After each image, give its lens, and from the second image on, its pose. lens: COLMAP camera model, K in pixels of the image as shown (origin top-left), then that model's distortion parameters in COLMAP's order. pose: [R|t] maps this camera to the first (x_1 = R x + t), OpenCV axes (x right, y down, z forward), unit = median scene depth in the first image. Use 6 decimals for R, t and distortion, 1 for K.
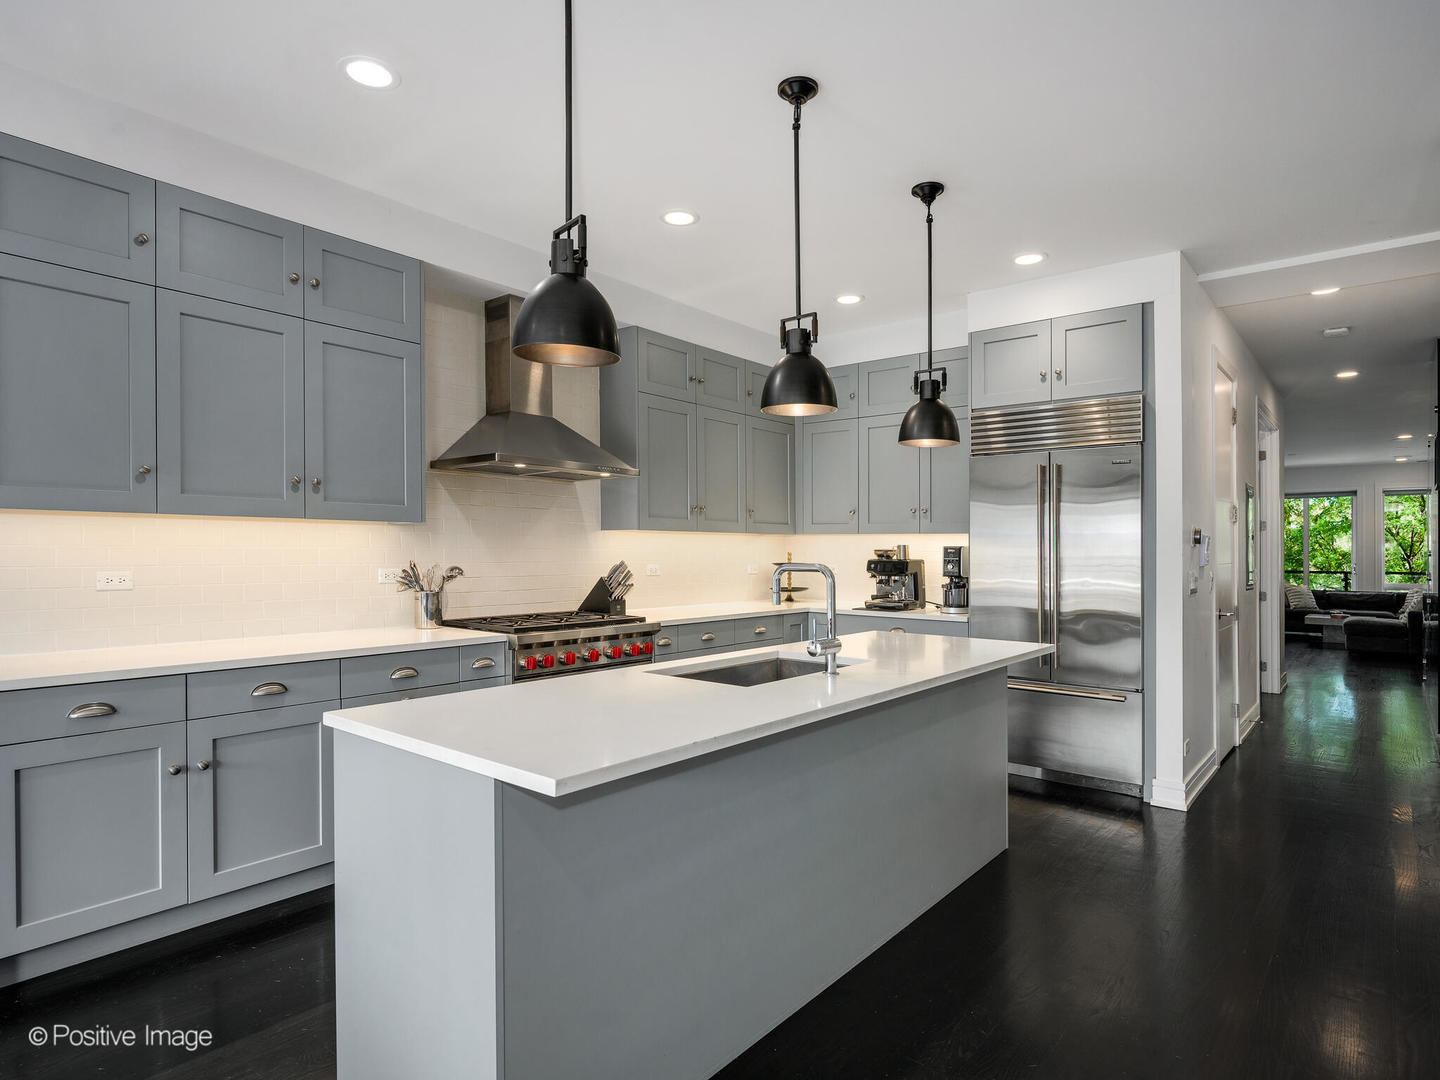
lens RADIAL K [[791.2, 0, 712.9], [0, 791.2, 546.6], [0, 0, 1]] dist [-0.001540, -0.000449]
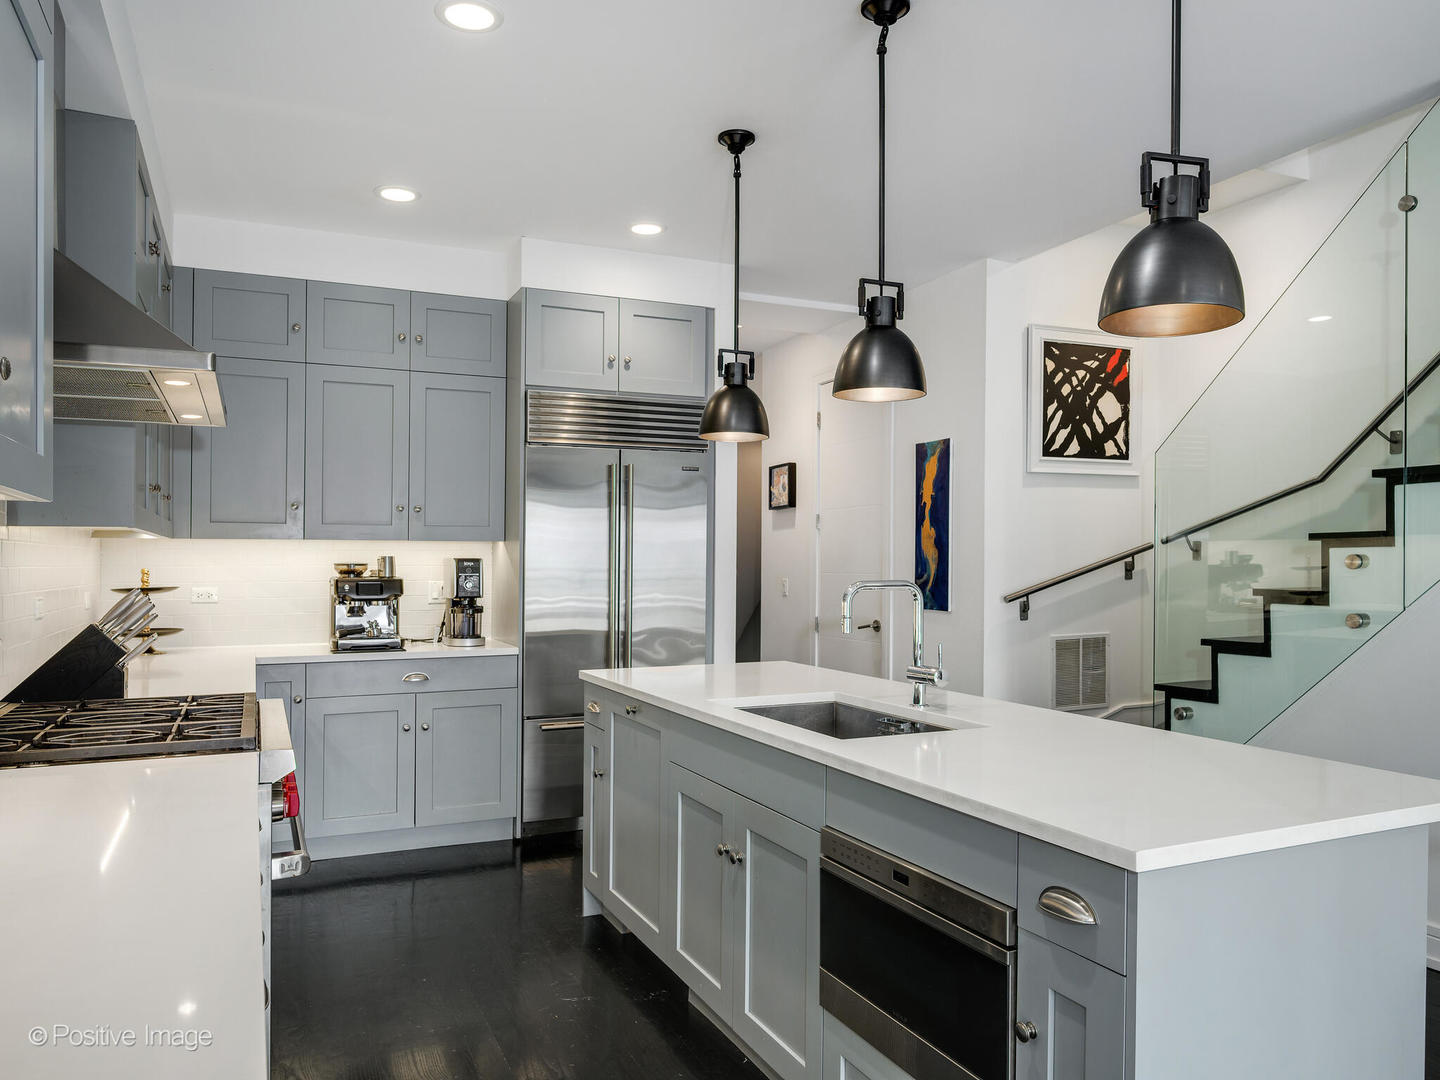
lens RADIAL K [[1036.8, 0, 717.7], [0, 1036.8, 542.5], [0, 0, 1]] dist [0.002863, 0.000463]
pose [[0.444738, 0.008772, 0.895618, -0.546238], [0.003194, 0.999930, -0.011380, -0.003531], [-0.895655, 0.007922, 0.444679, 0.391255]]
